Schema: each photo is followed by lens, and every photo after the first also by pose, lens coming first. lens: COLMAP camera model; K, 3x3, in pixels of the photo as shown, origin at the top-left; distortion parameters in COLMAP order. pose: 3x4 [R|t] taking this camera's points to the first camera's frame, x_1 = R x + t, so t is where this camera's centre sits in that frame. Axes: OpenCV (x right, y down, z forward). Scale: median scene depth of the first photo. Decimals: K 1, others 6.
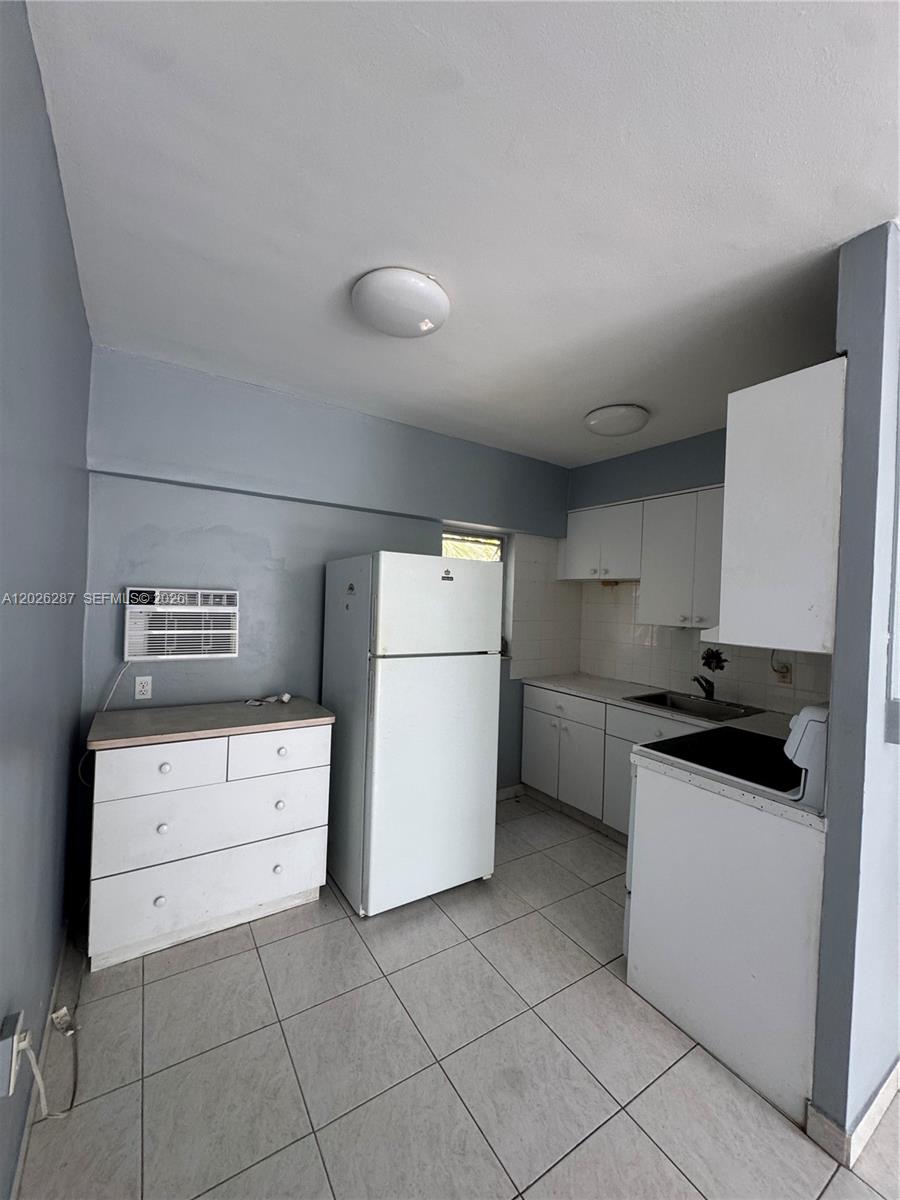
lens RADIAL K [[475.9, 0, 450.0], [0, 475.9, 600.0], [0, 0, 1]] dist [-0.003350, -0.000119]
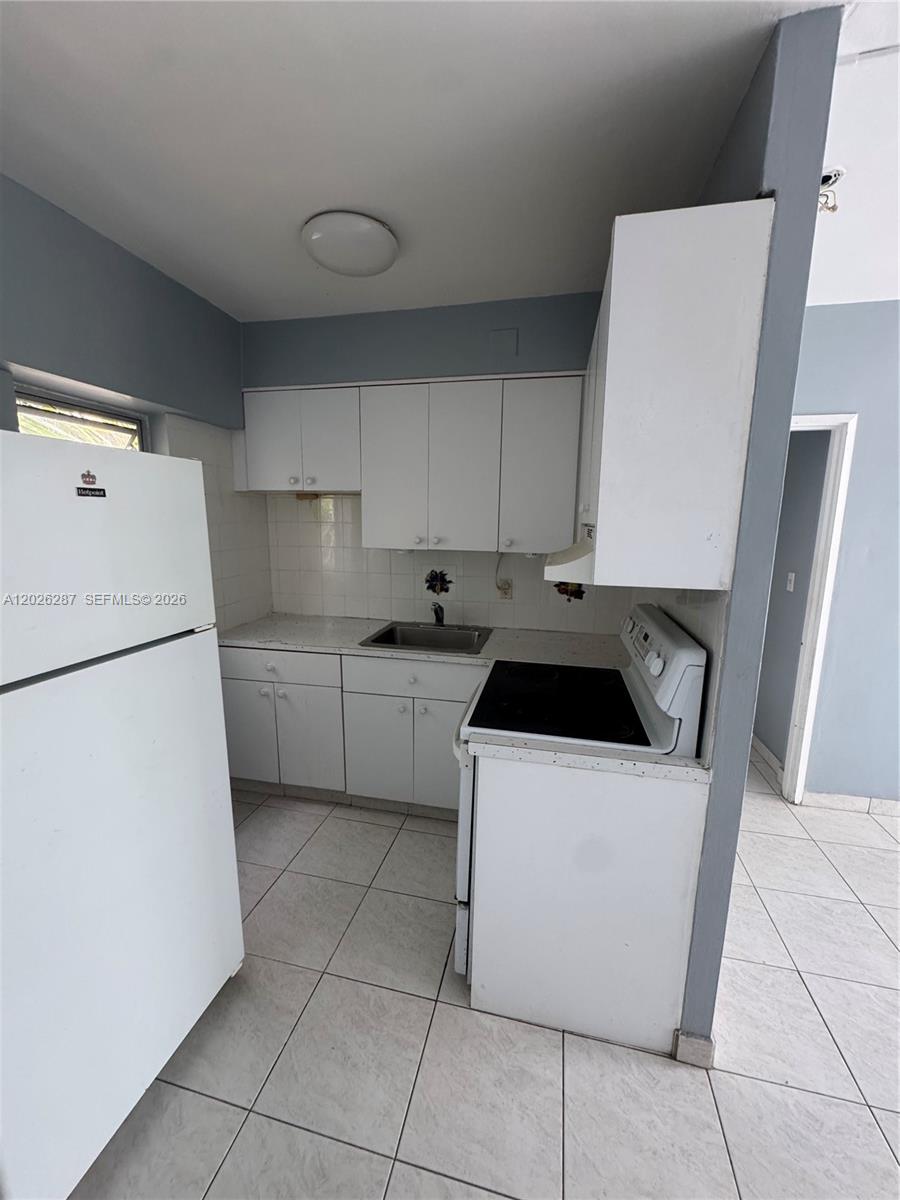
lens RADIAL K [[475.9, 0, 450.0], [0, 475.9, 600.0], [0, 0, 1]] dist [-0.003350, -0.000119]
pose [[0.716722, -0.149130, 0.681227, -0.079721], [0.017910, 0.980481, 0.195797, -0.026395], [-0.697129, -0.128131, 0.705403, 0.422573]]
